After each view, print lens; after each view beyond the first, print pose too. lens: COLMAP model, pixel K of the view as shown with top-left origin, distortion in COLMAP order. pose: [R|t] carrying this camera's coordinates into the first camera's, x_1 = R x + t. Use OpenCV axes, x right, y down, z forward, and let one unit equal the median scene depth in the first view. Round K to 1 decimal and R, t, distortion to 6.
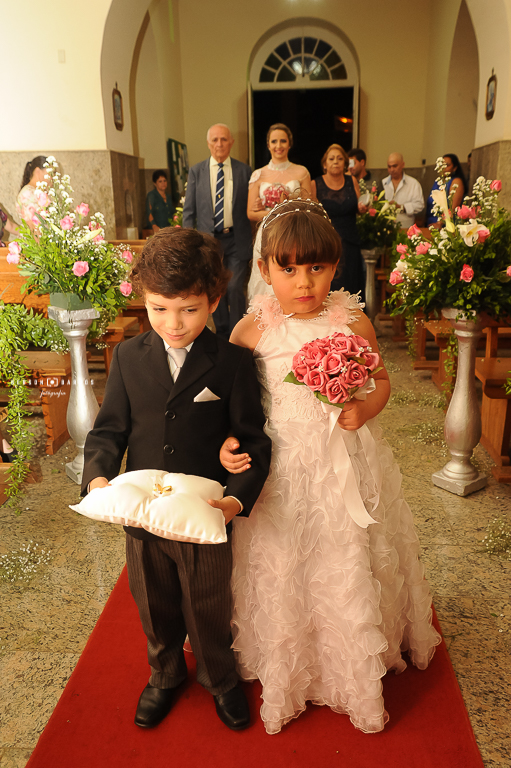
lens RADIAL K [[648.2, 0, 255.5], [0, 648.2, 384.0], [0, 0, 1]] dist [-0.035029, 0.152829]
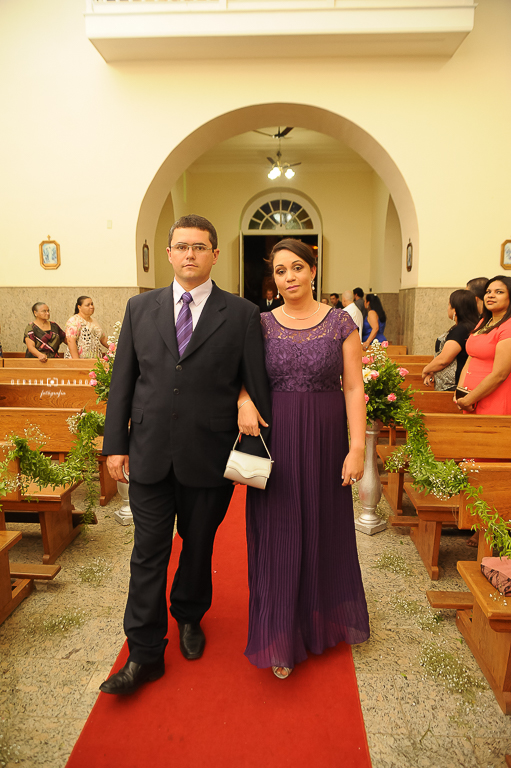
lens RADIAL K [[562.8, 0, 255.5], [0, 562.8, 384.0], [0, 0, 1]] dist [-0.038093, 0.001385]
pose [[0.999660, 0.016376, 0.020302, 0.002560], [-0.013788, 0.992479, -0.121633, -0.006639], [-0.022141, 0.121311, 0.992368, -0.122416]]
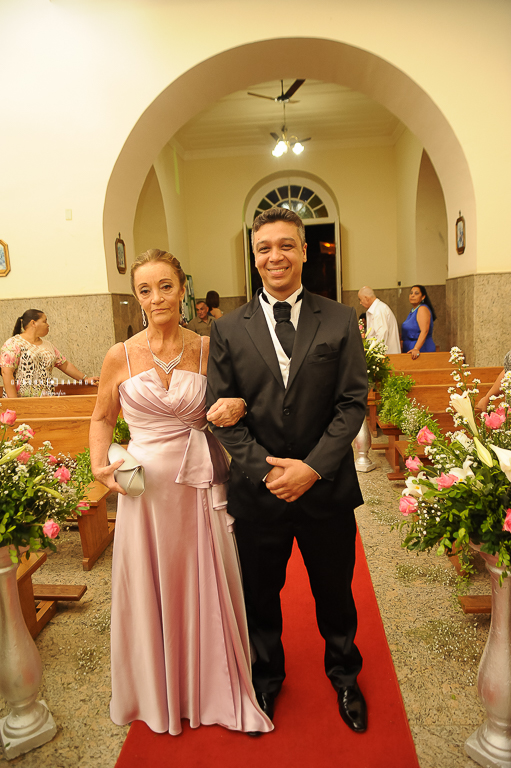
lens RADIAL K [[521.7, 0, 261.6], [0, 521.7, 386.9], [0, 0, 1]] dist [-0.032272, 0.003567]
pose [[0.999389, -0.034552, -0.005268, 0.016005], [0.033733, 0.992983, -0.113343, -0.068711], [0.009147, 0.113096, 0.993542, 0.110785]]
